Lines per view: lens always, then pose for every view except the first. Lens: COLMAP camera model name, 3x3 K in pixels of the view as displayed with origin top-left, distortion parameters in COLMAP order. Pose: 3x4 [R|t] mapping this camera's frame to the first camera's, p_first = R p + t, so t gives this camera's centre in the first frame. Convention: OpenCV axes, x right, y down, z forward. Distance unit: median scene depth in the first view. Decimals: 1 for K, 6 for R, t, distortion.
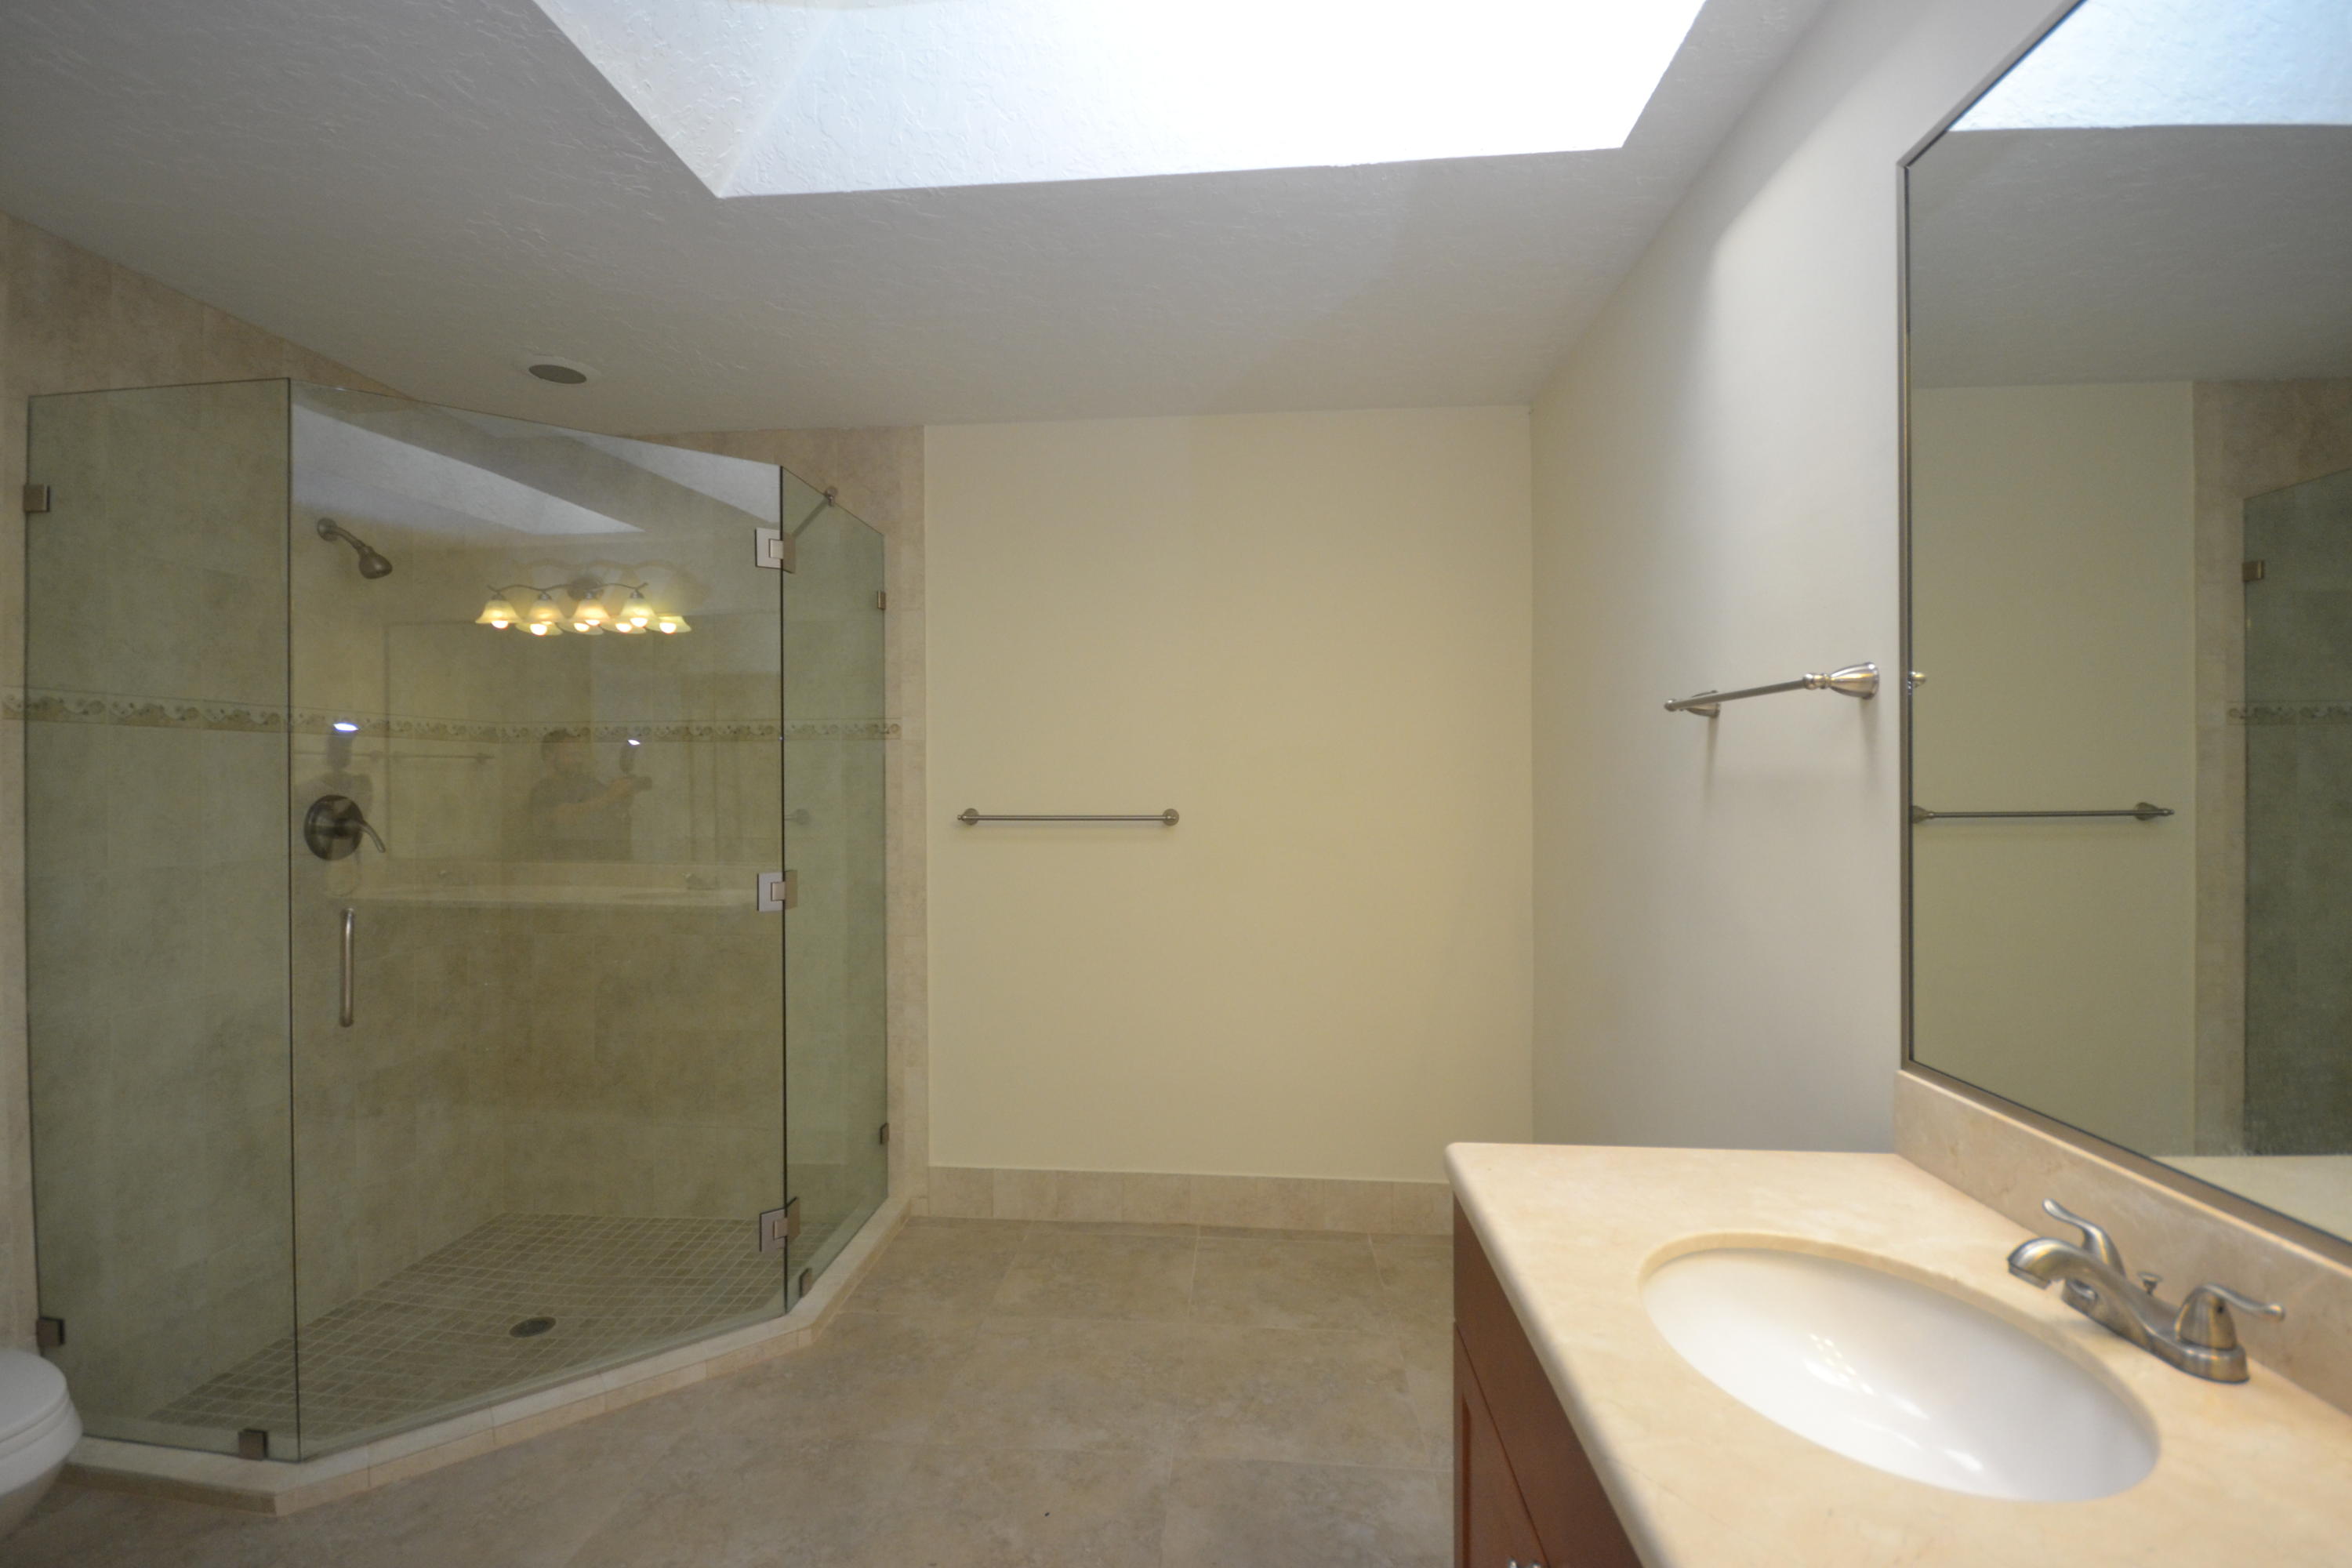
lens RADIAL K [[1040.7, 0, 1169.2], [0, 1040.7, 785.1], [0, 0, 1]] dist [0.007163, -0.012945]
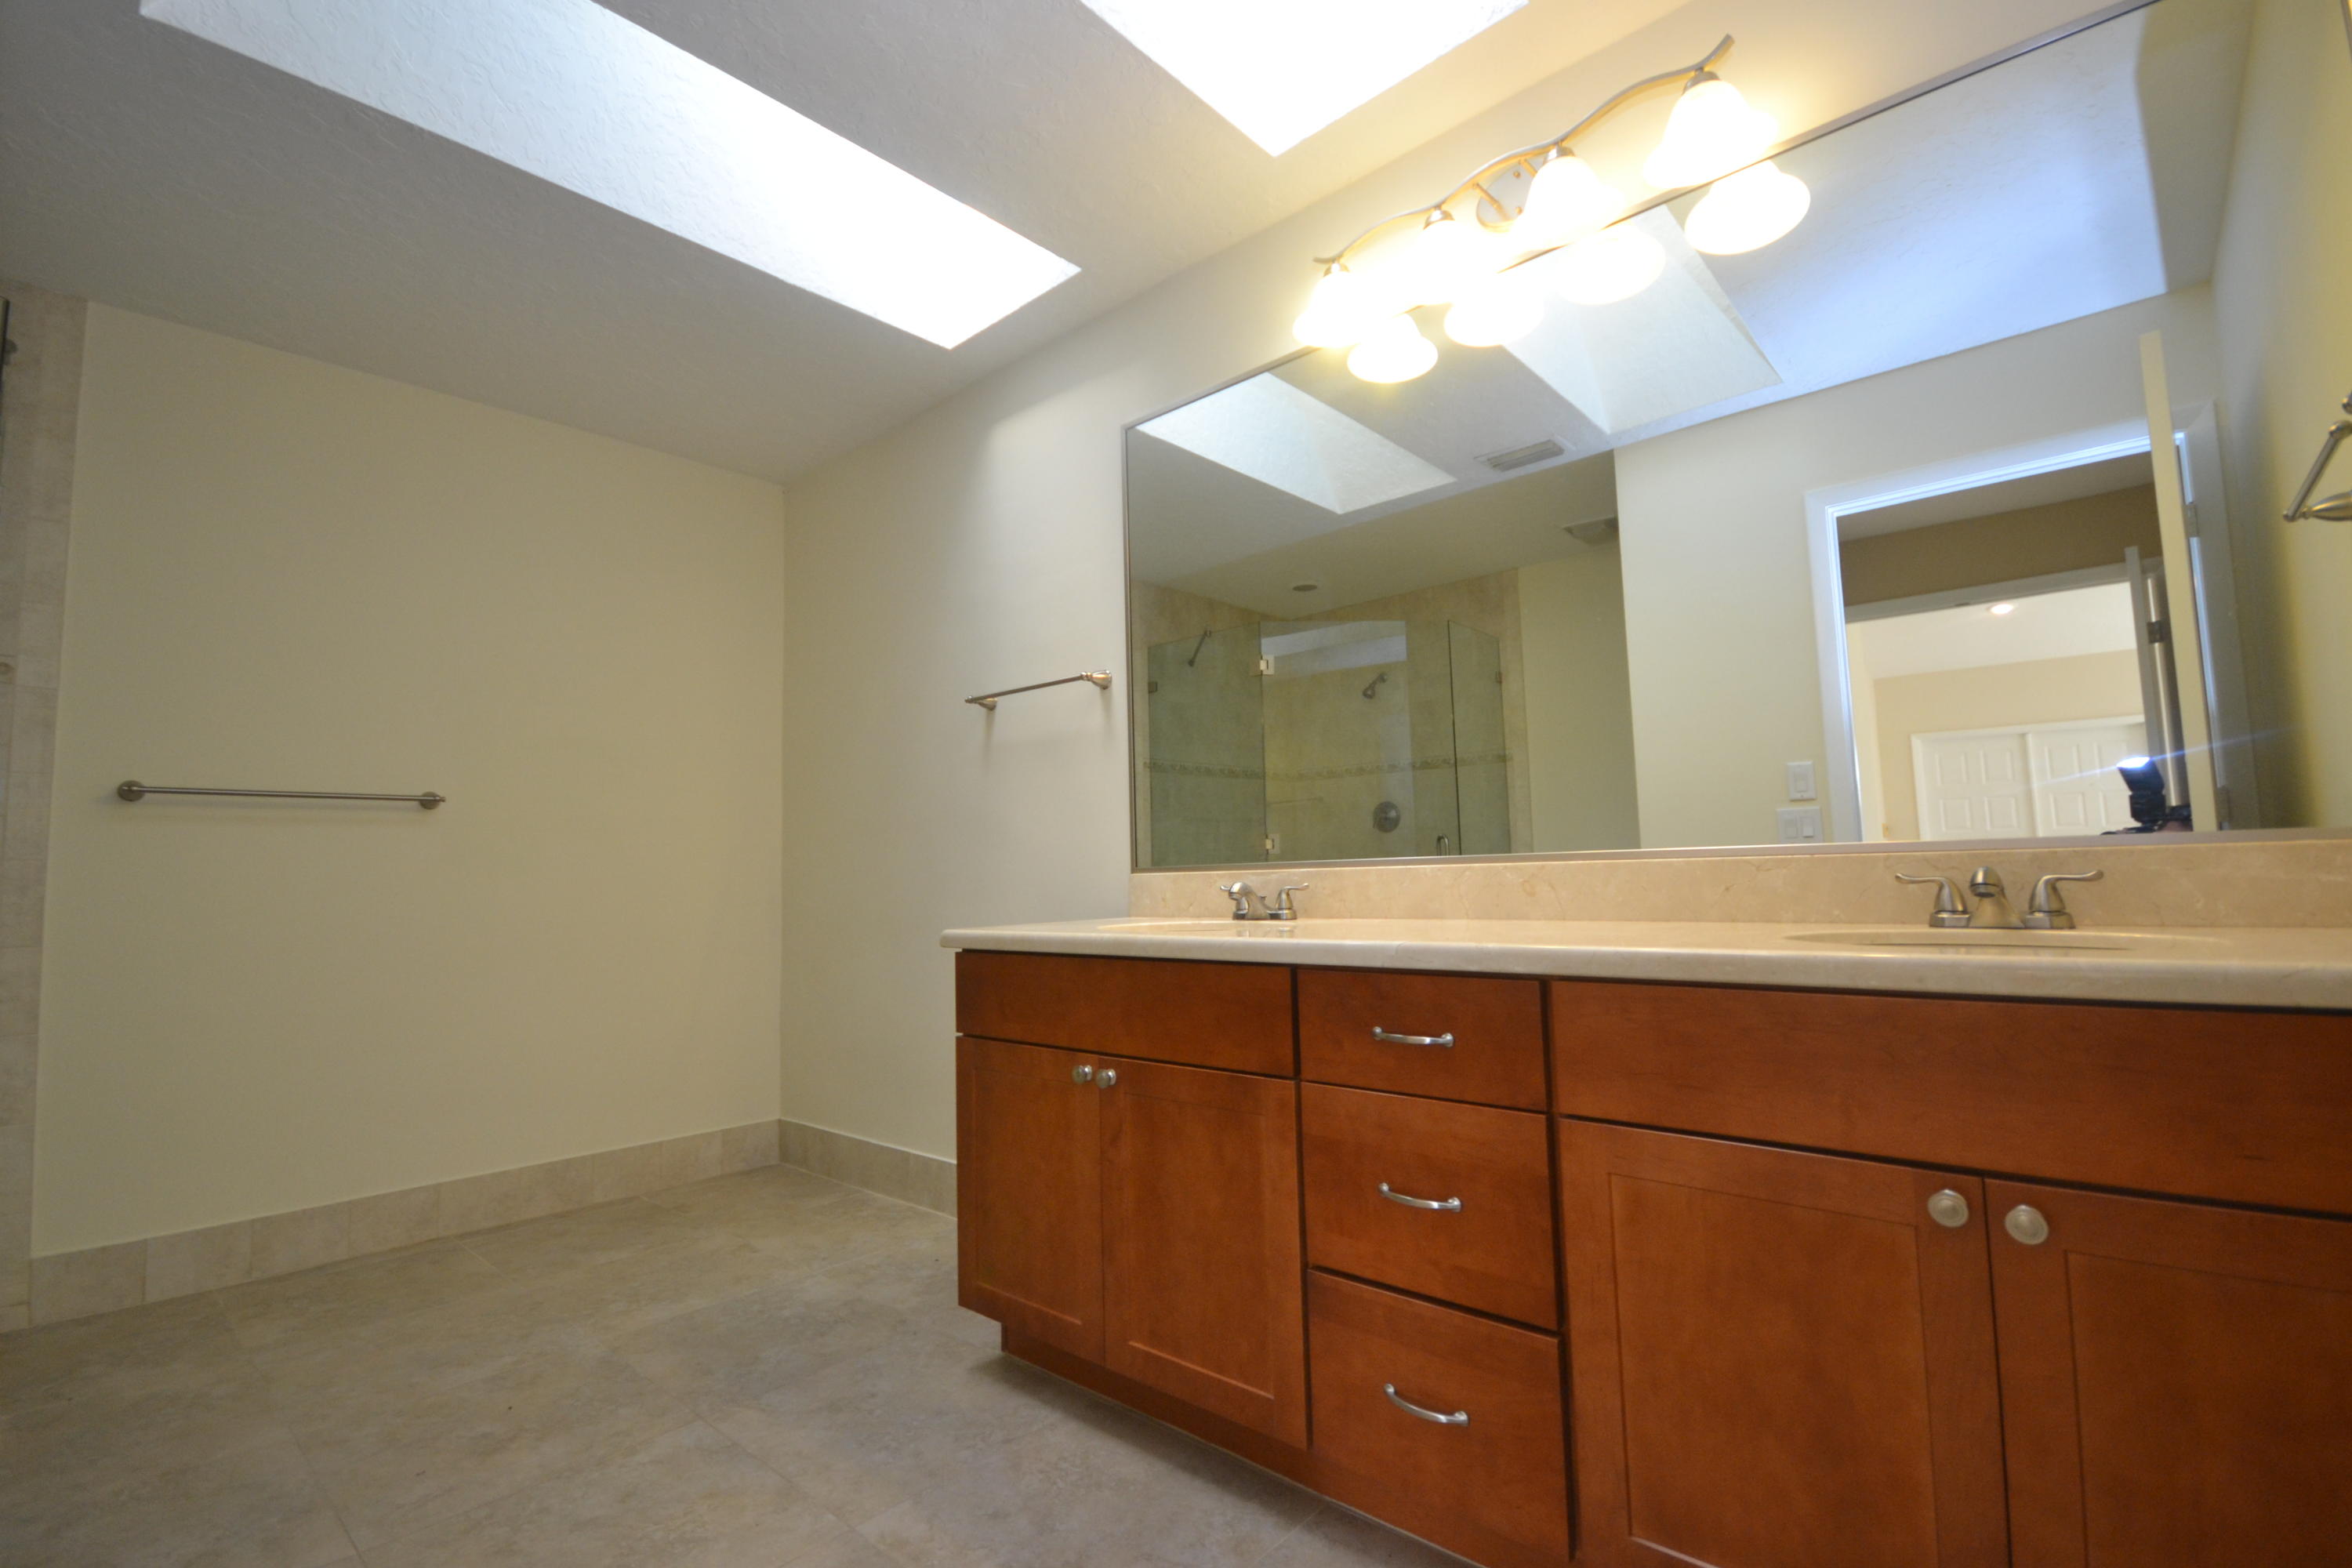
lens RADIAL K [[1040.7, 0, 1169.2], [0, 1040.7, 785.1], [0, 0, 1]] dist [0.007163, -0.012945]
pose [[0.608712, 0.055924, 0.791418, -0.343914], [0.025496, 0.995619, -0.089963, 0.120569], [-0.792982, 0.074940, 0.604619, -0.108342]]
